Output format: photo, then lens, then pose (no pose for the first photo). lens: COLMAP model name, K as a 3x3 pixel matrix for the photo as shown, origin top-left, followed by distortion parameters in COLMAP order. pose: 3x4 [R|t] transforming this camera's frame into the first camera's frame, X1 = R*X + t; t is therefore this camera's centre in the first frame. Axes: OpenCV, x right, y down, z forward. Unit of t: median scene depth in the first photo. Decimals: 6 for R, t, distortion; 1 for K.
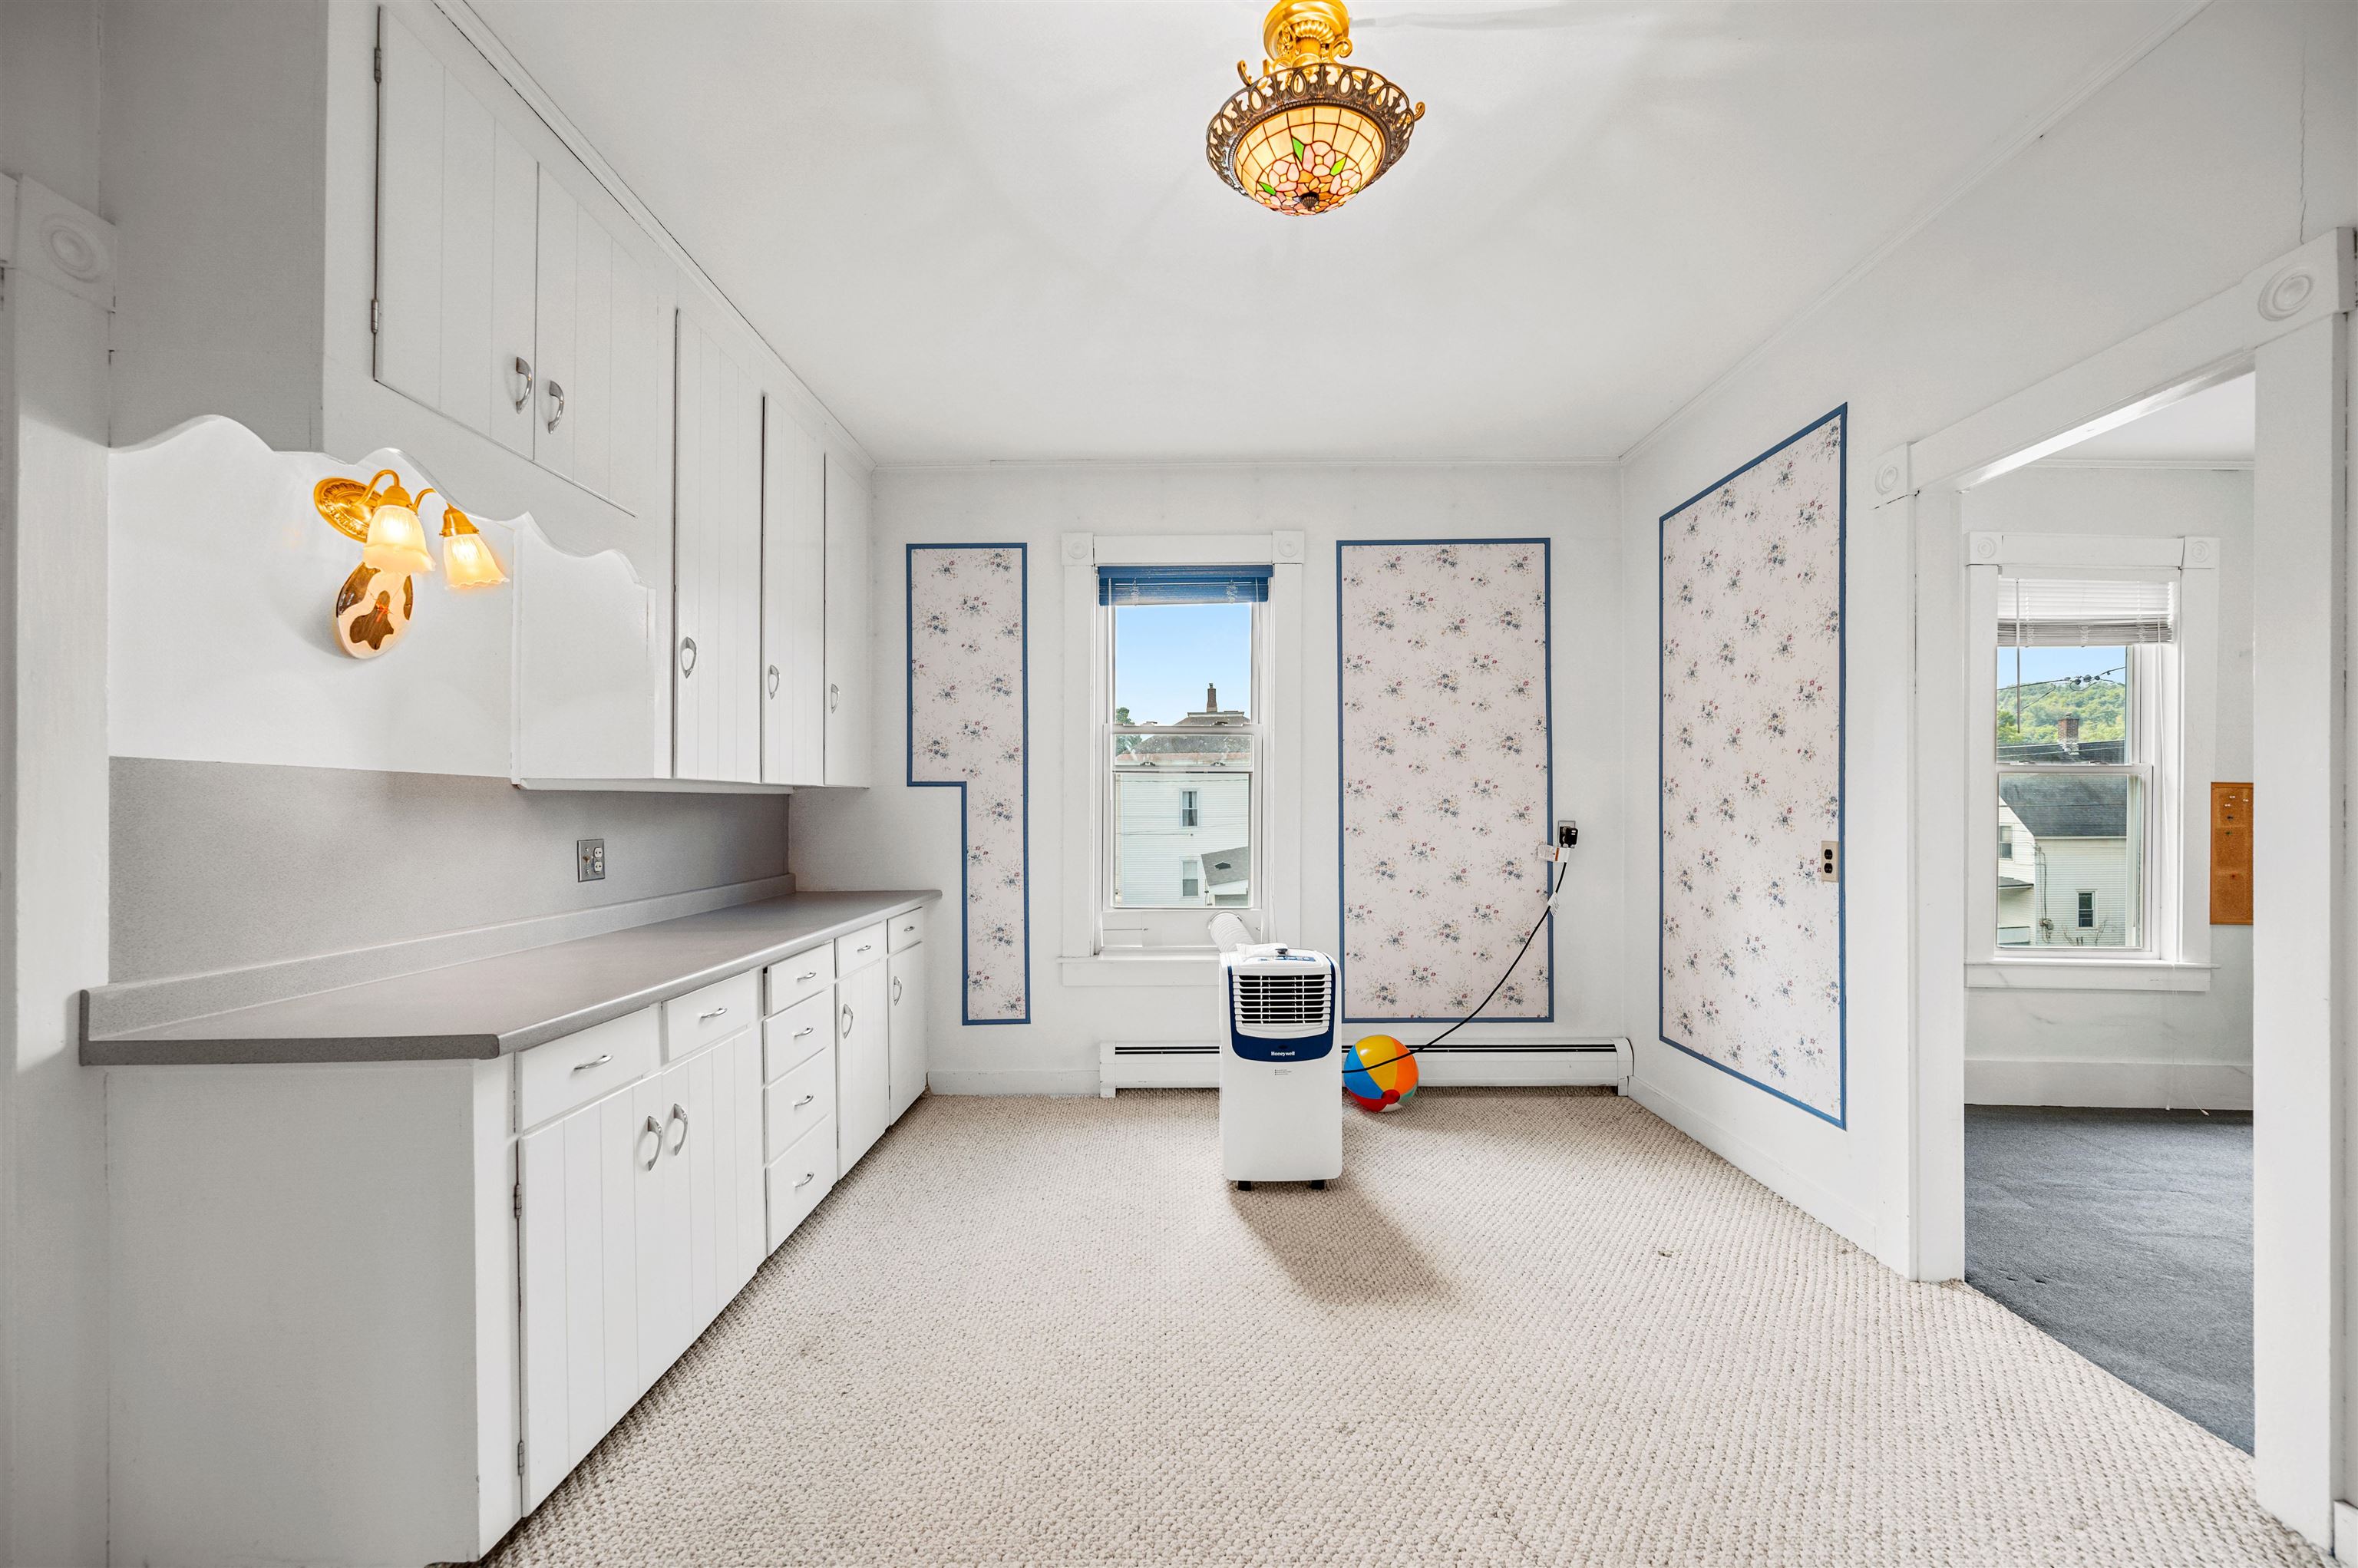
lens RADIAL K [[947.7, 0, 1179.8], [0, 947.7, 796.5], [0, 0, 1]] dist [0.000817, -0.000462]
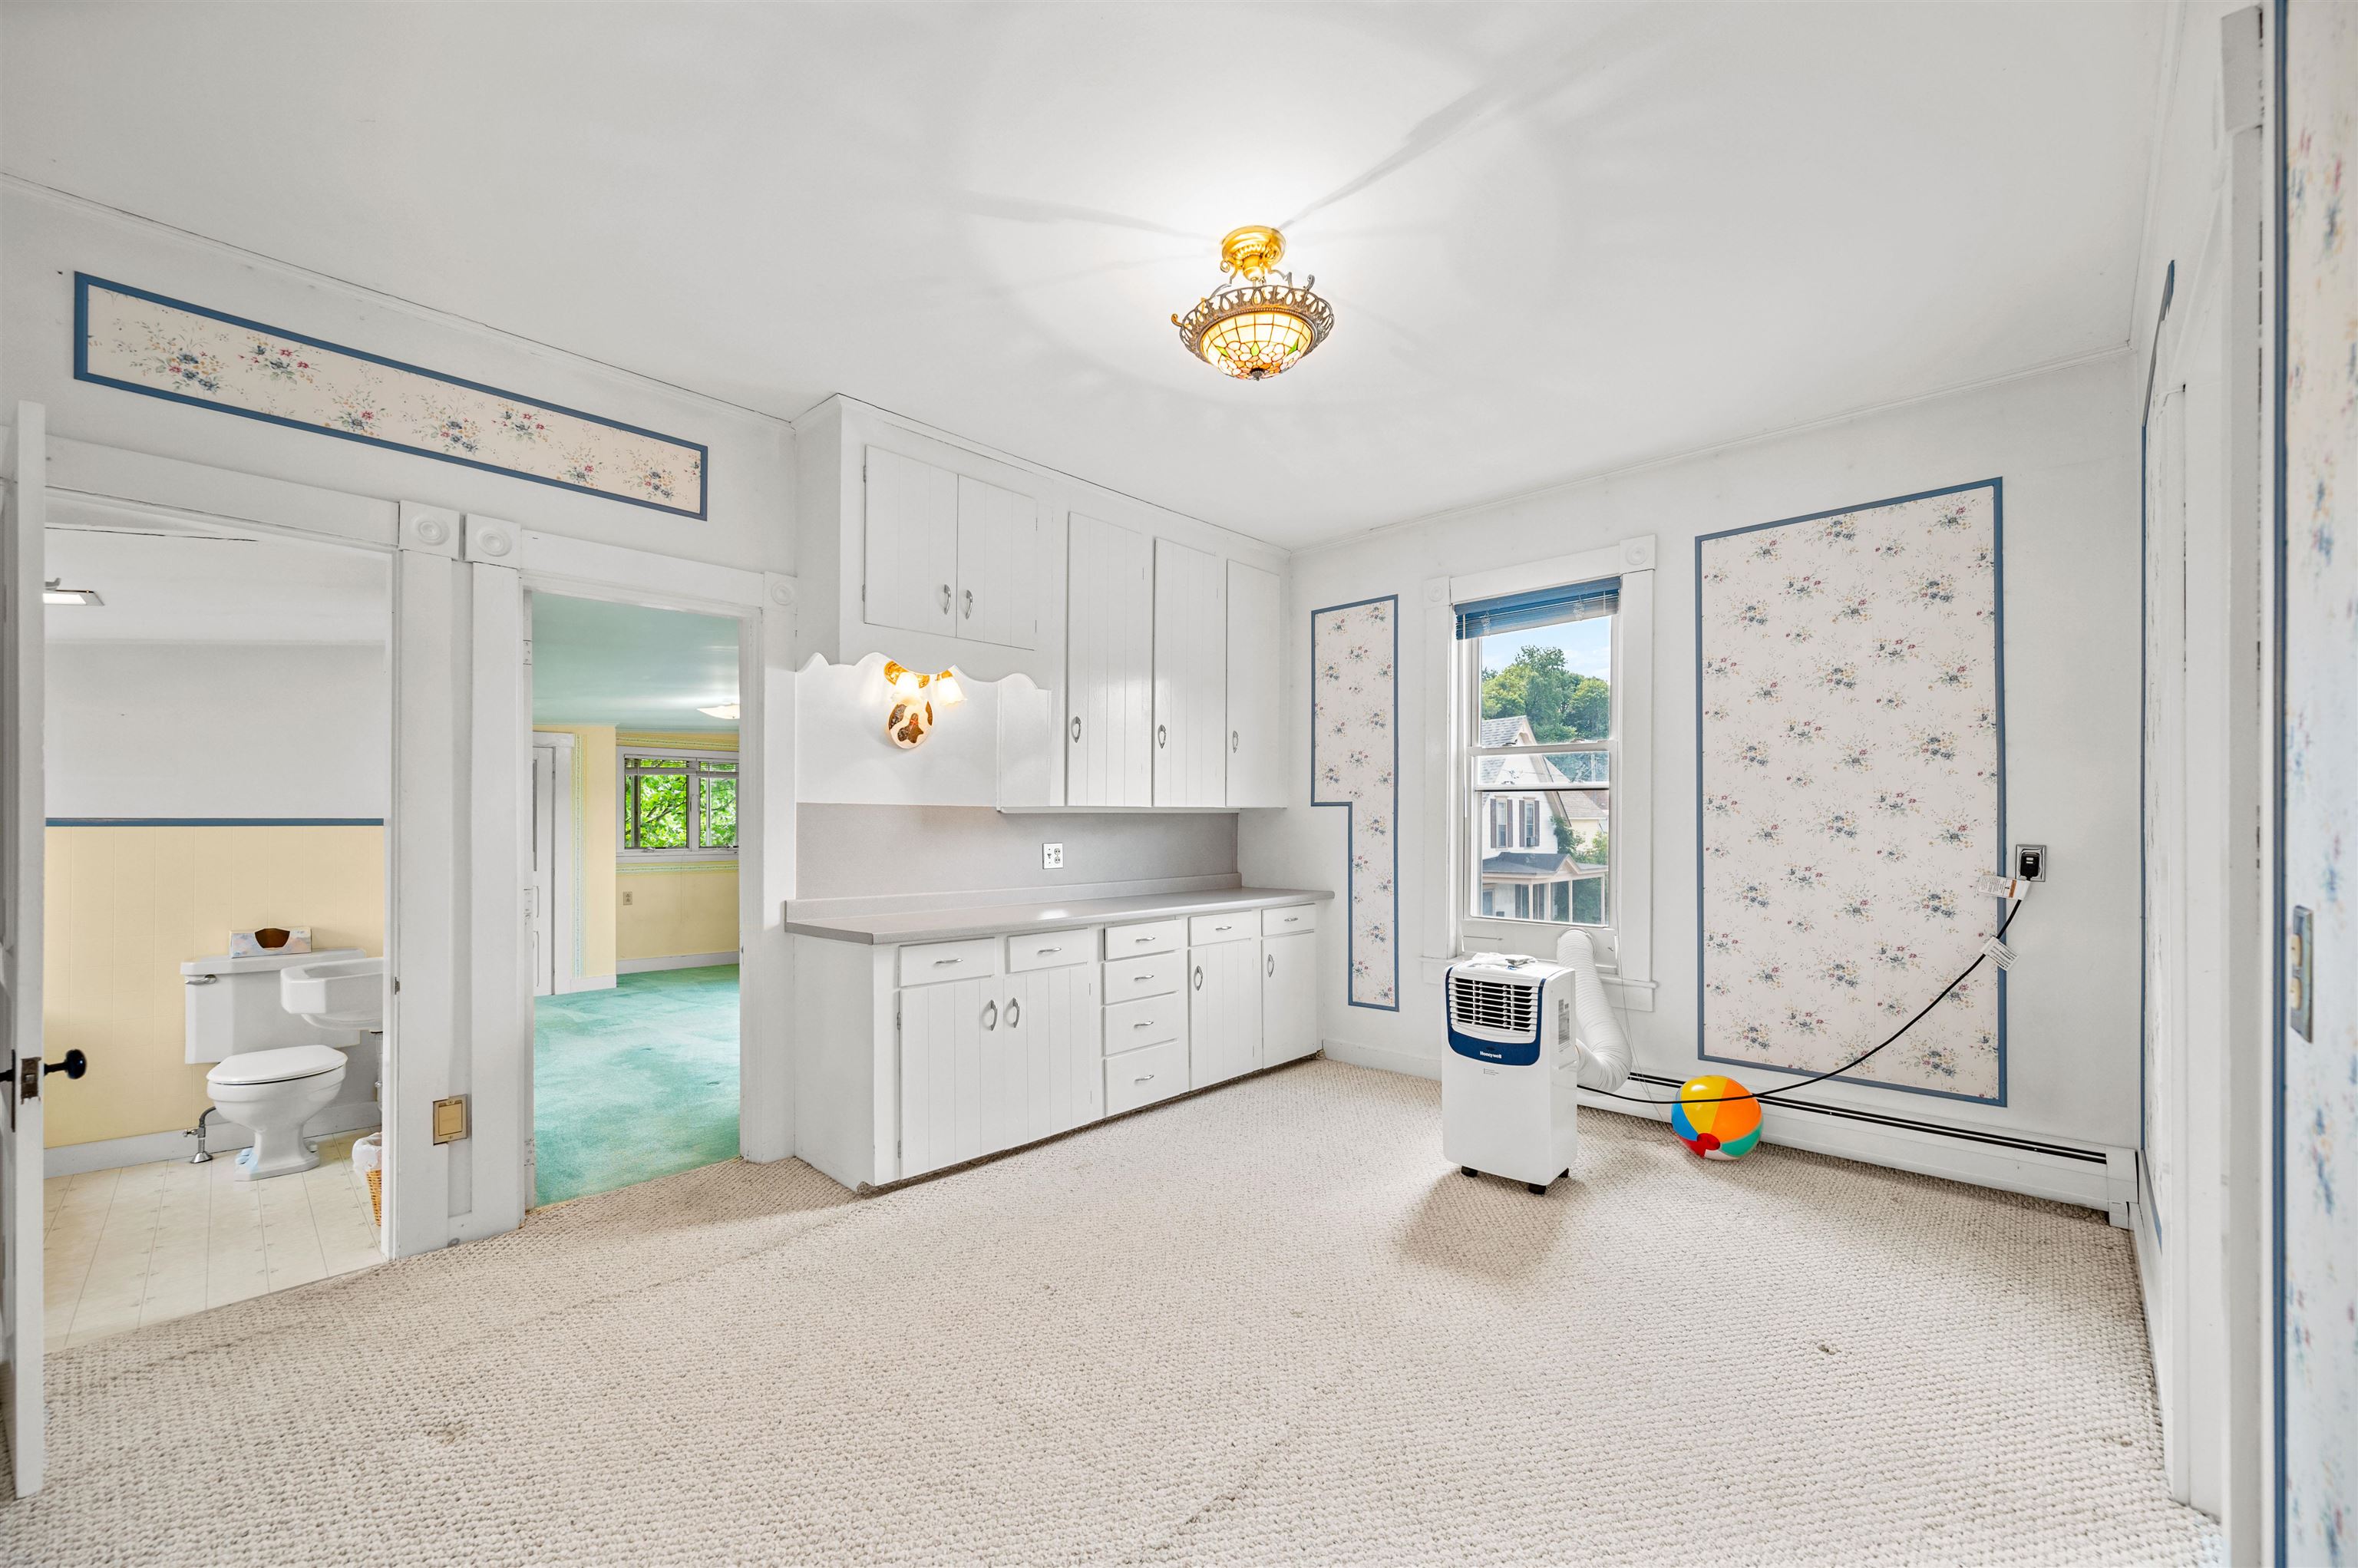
lens RADIAL K [[947.7, 0, 1175.1], [0, 947.7, 802.7], [0, 0, 1]] dist [0.000817, -0.000462]
pose [[0.722505, -0.010486, -0.691287, 0.442337], [0.006760, 0.999944, -0.008103, -0.006630], [0.691333, 0.001181, 0.722535, -0.019284]]
